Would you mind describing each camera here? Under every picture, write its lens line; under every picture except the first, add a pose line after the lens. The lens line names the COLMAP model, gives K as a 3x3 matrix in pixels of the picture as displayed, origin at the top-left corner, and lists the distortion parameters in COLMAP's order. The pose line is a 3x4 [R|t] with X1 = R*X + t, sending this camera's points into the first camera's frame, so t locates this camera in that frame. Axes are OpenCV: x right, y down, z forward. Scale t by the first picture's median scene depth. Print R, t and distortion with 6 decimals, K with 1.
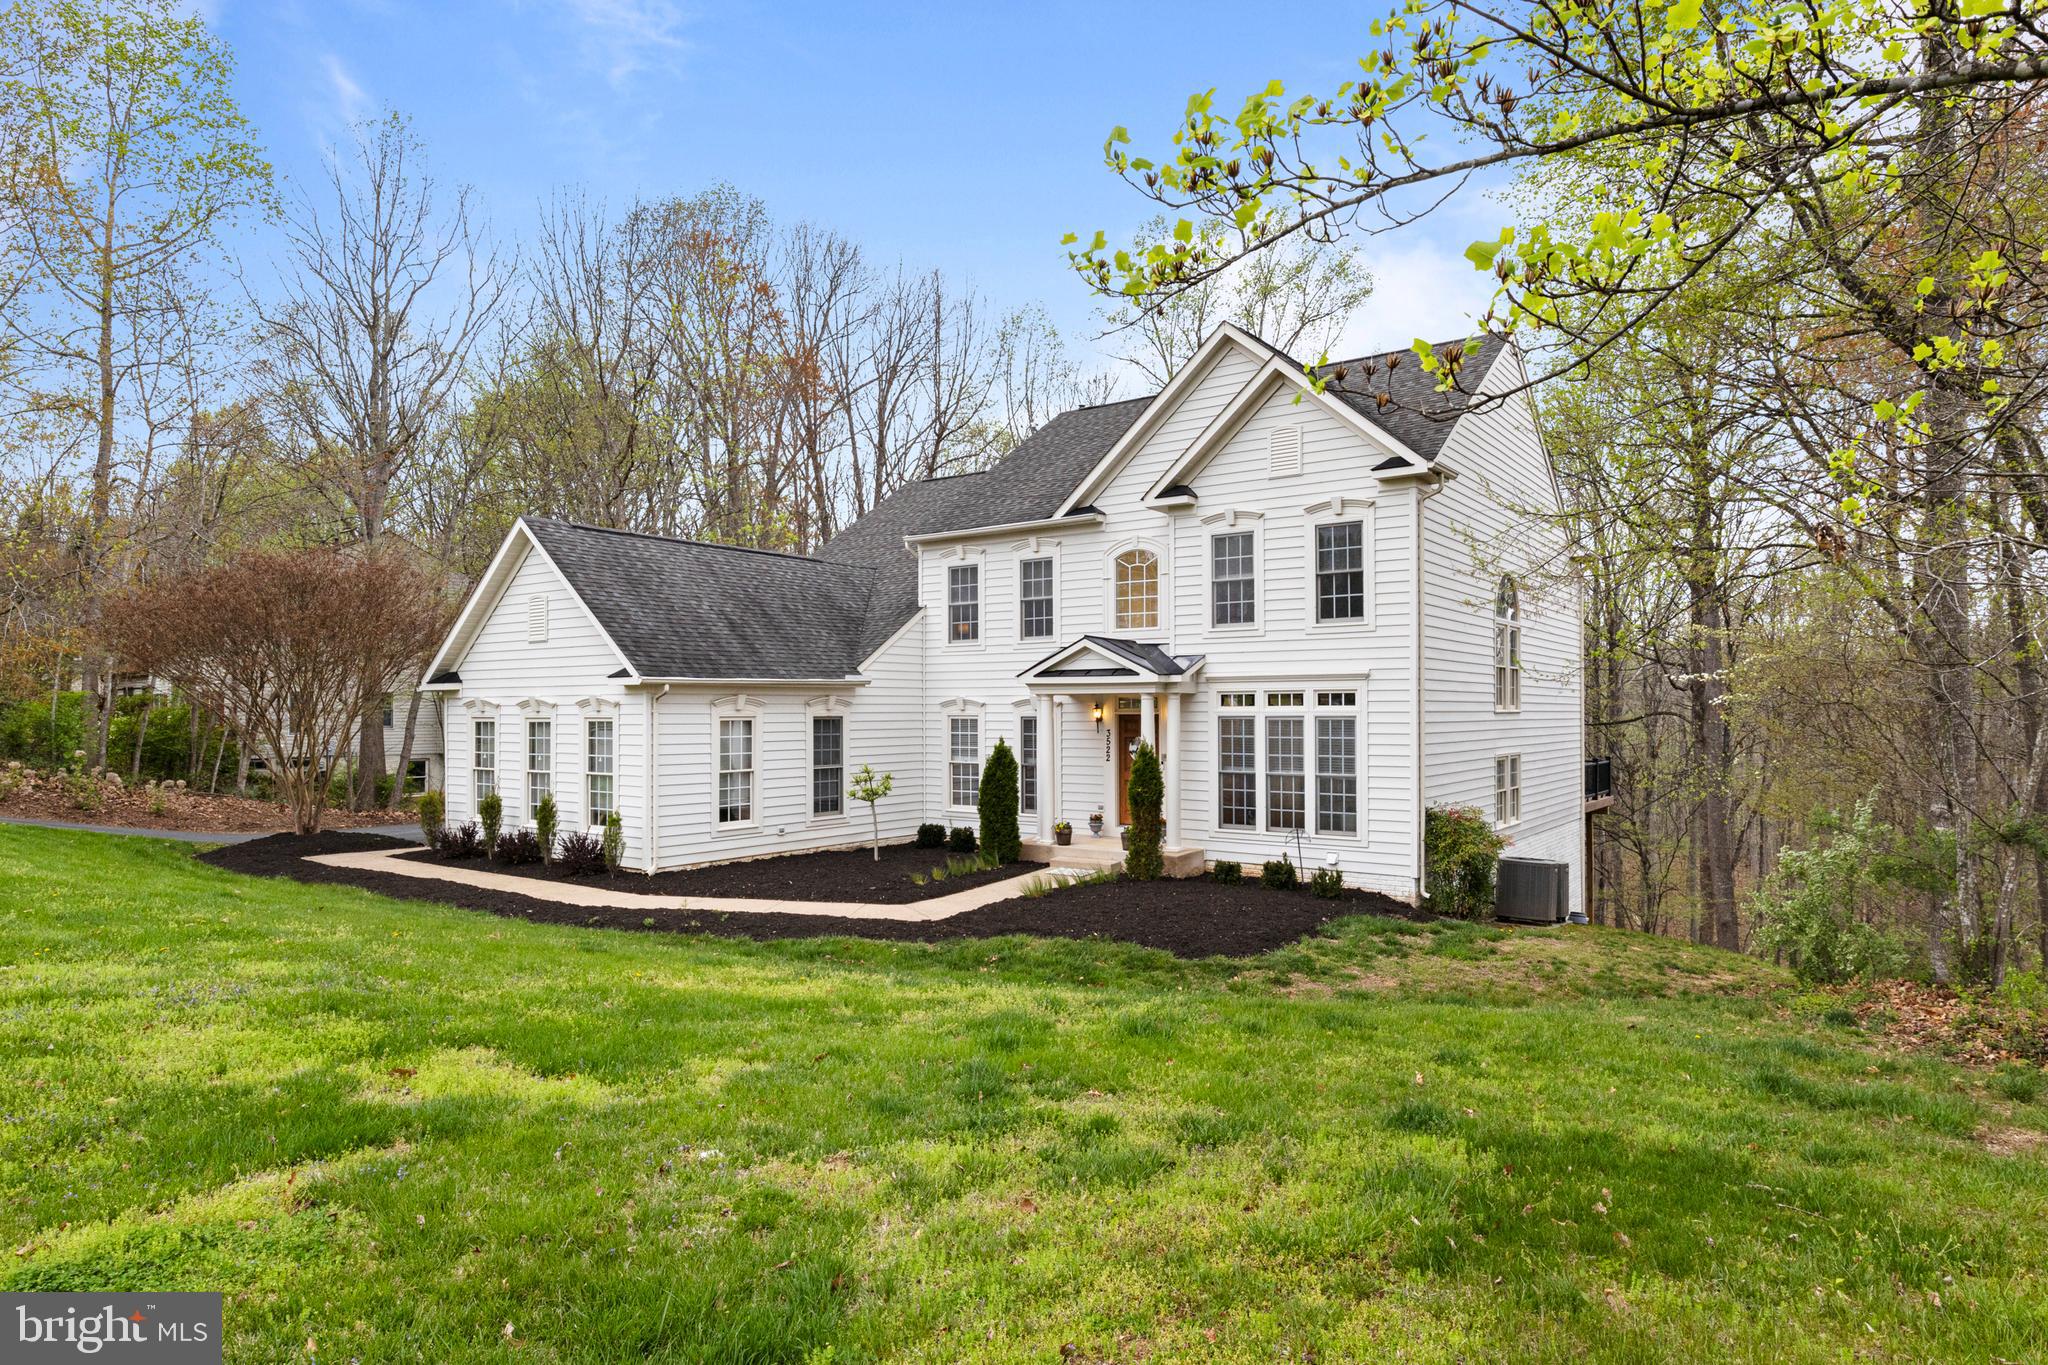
lens RADIAL K [[1220.8, 0, 1022.3], [0, 1220.8, 690.0], [0, 0, 1]] dist [0.000812, -0.000109]
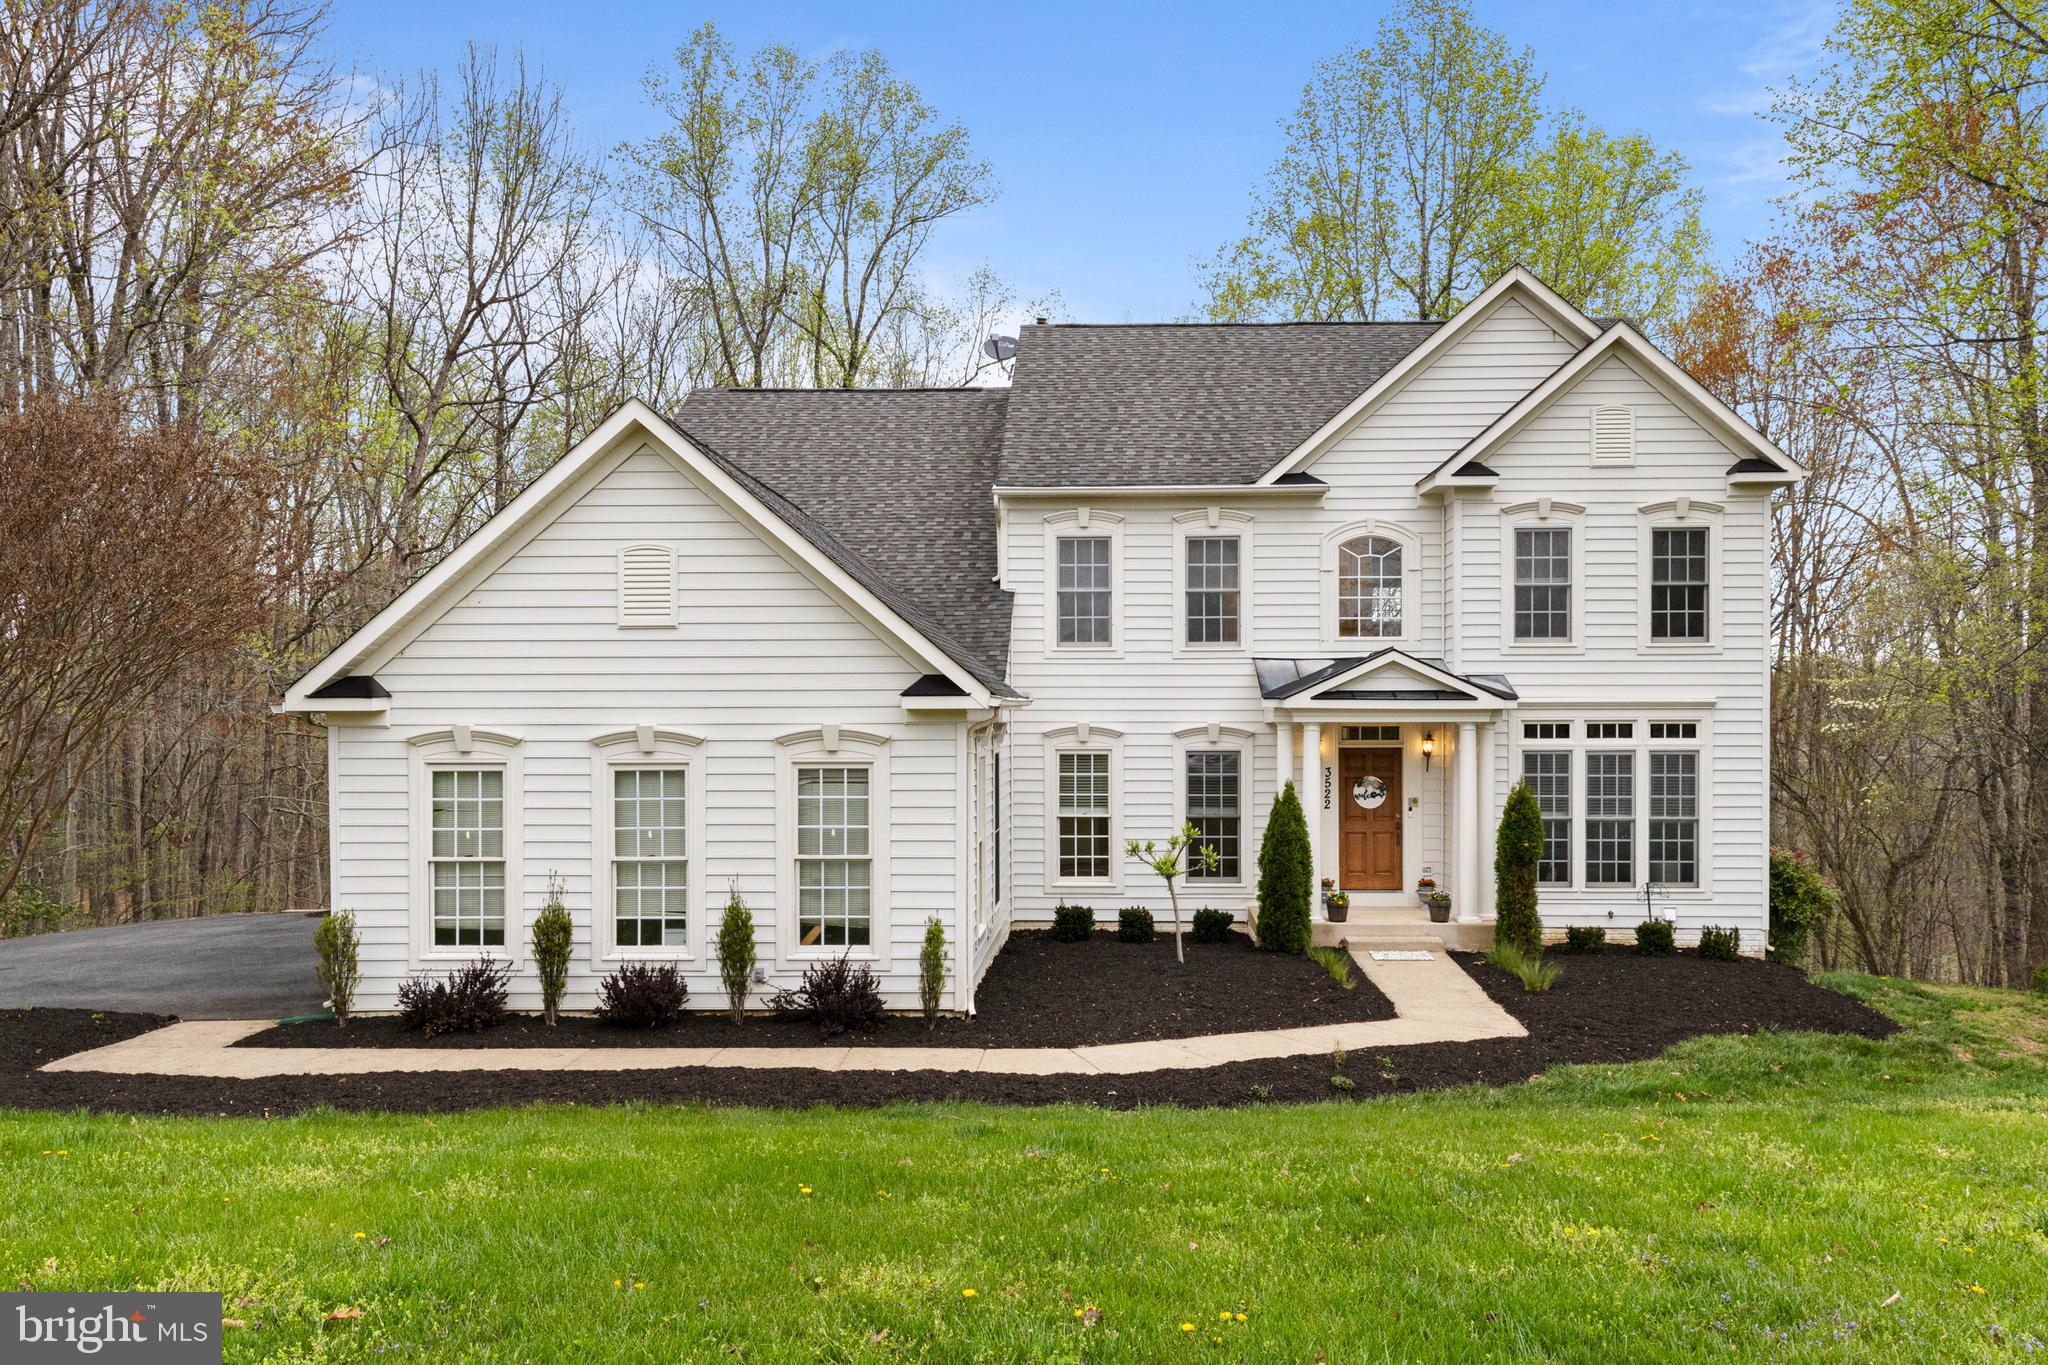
lens RADIAL K [[1569.4, 0, 1023.5], [0, 1569.4, 688.0], [0, 0, 1]] dist [-0.030213, 0.000192]
pose [[0.829973, 0.013225, 0.557647, -0.704824], [-0.011114, 0.999913, -0.007173, -0.009182], [-0.557693, -0.000244, 0.830047, 0.321607]]
